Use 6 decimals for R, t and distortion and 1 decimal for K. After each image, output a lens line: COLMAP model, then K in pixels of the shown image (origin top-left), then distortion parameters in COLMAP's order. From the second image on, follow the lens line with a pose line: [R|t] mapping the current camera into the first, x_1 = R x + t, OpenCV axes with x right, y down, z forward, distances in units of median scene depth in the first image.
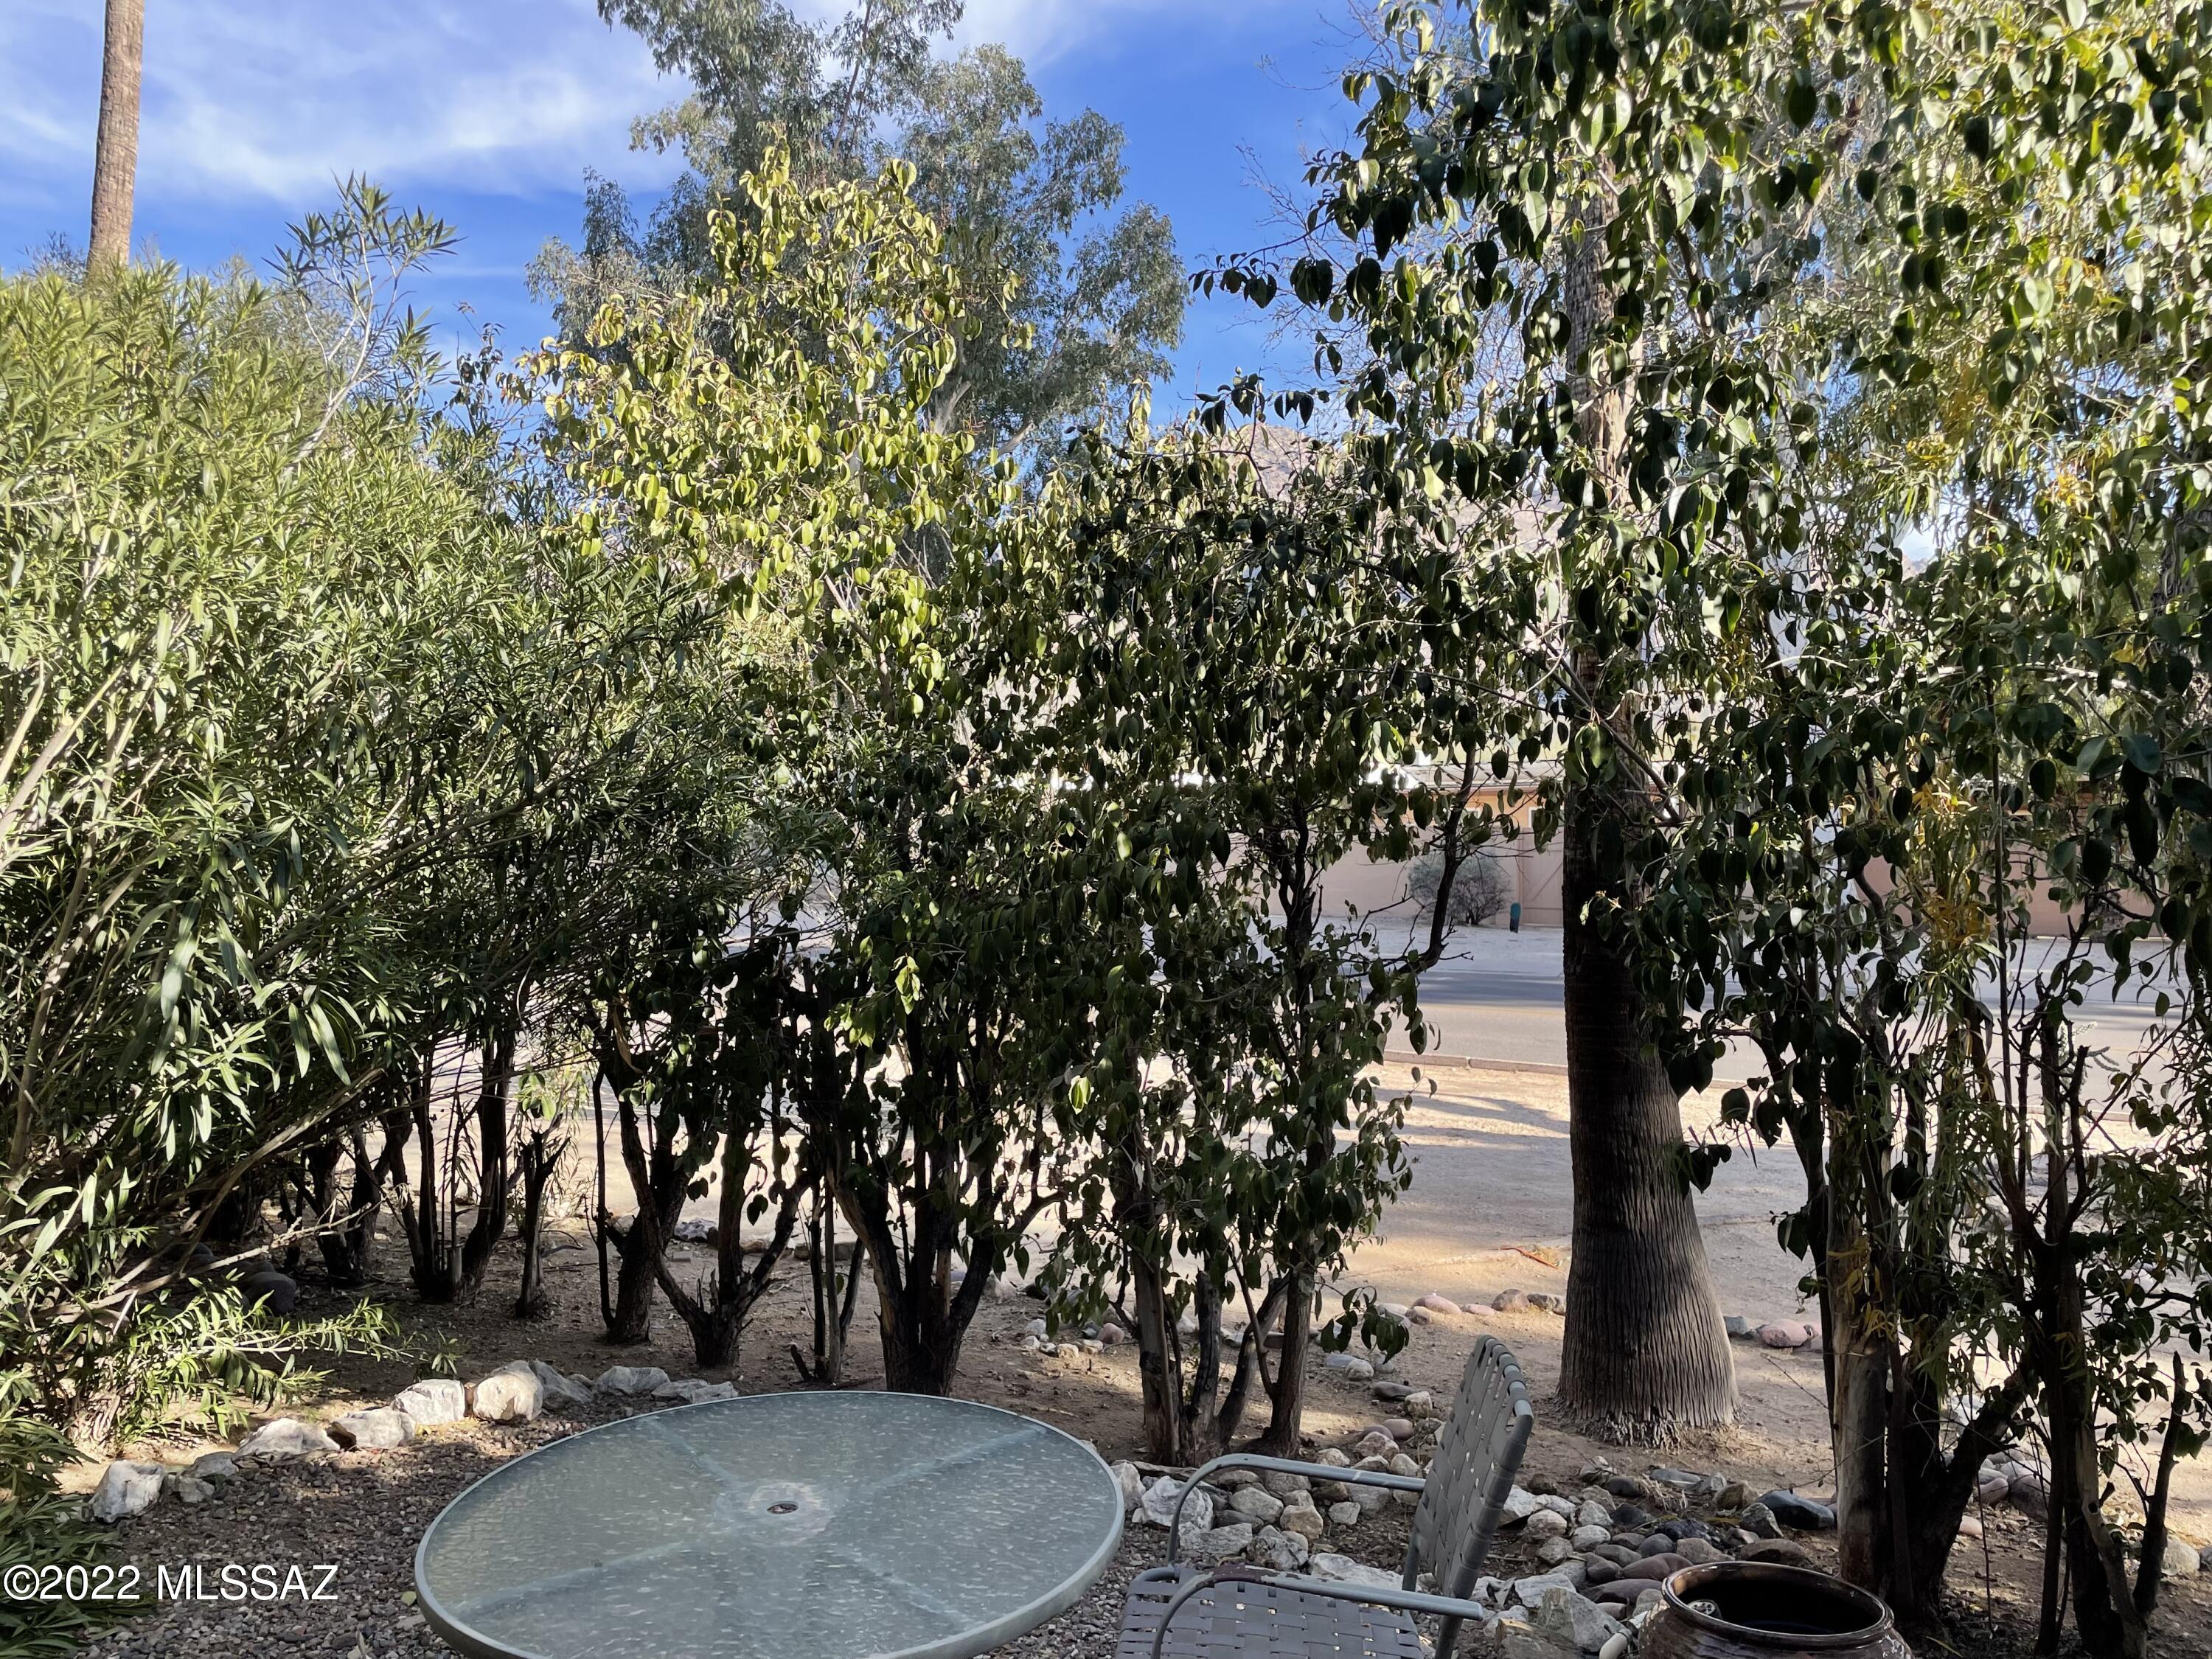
lens RADIAL K [[1675.2, 0, 1107.1], [0, 1675.2, 841.9], [0, 0, 1]] dist [0.103770, -0.140022]
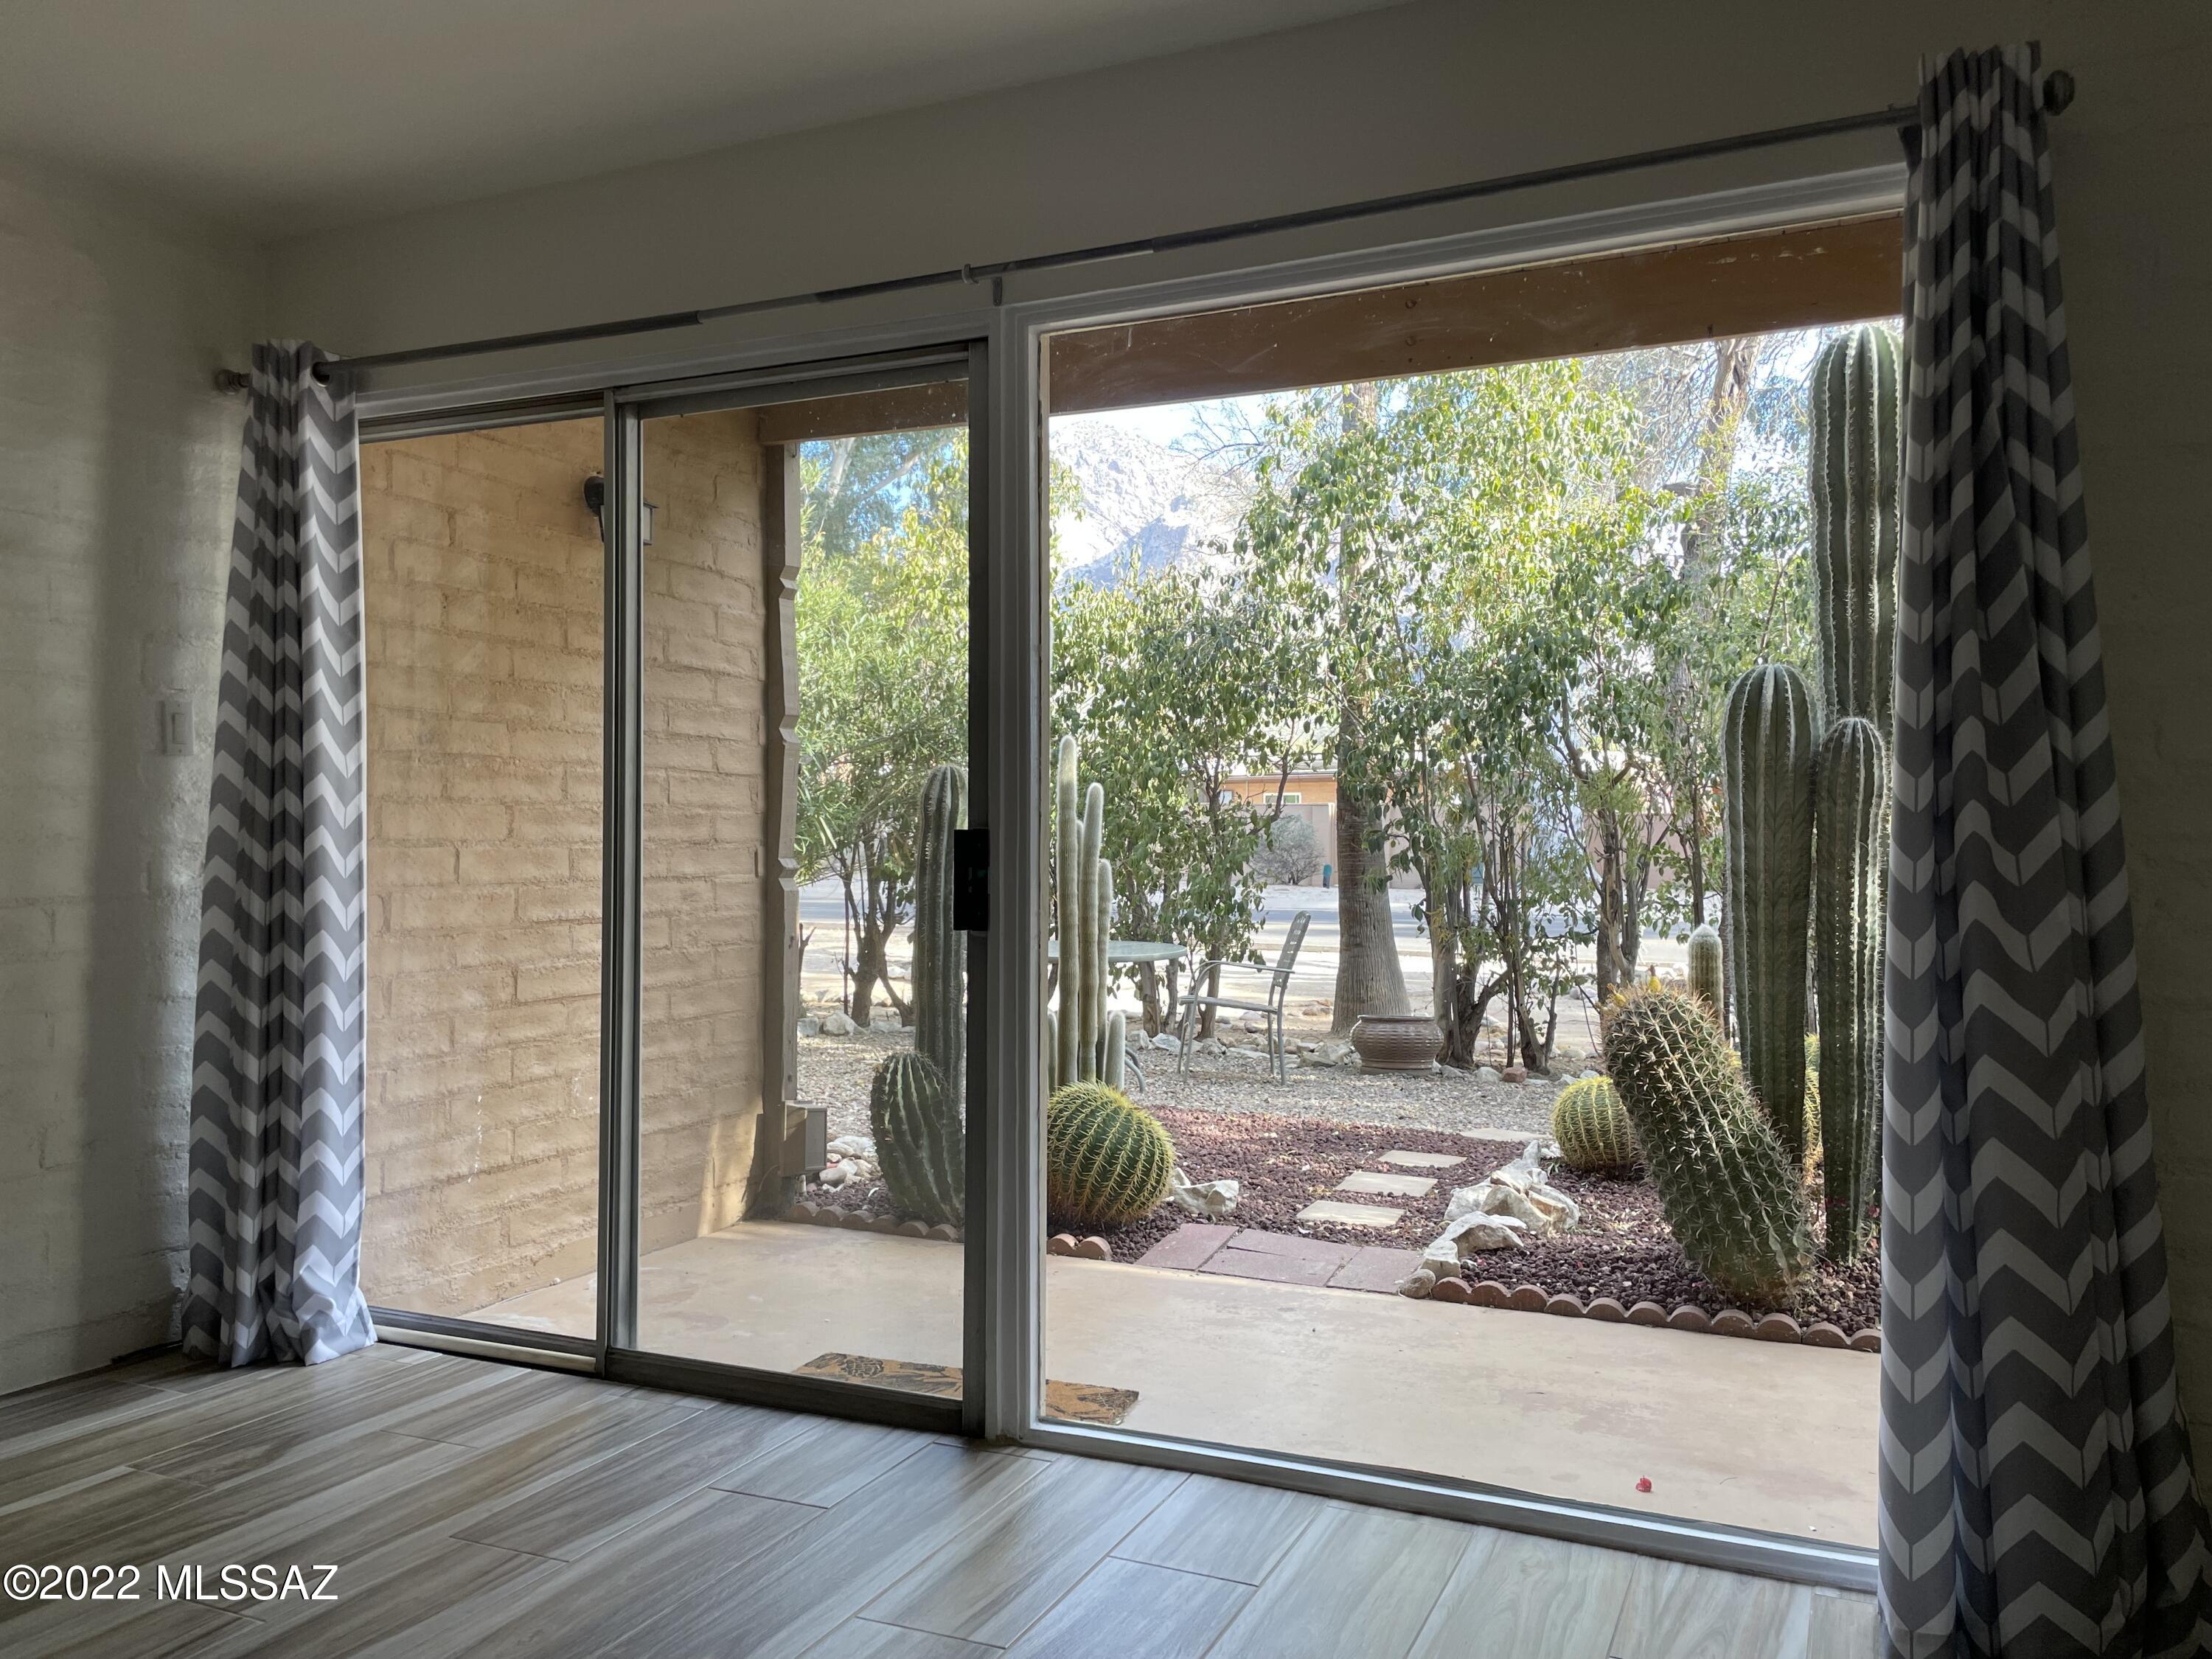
lens RADIAL K [[1675.2, 0, 1107.1], [0, 1675.2, 841.9], [0, 0, 1]] dist [0.103770, -0.140022]
pose [[0.994740, 0.007065, 0.102187, -0.256551], [-0.007398, 0.999968, 0.002879, 0.101053], [-0.102163, -0.003620, 0.994761, -1.184264]]
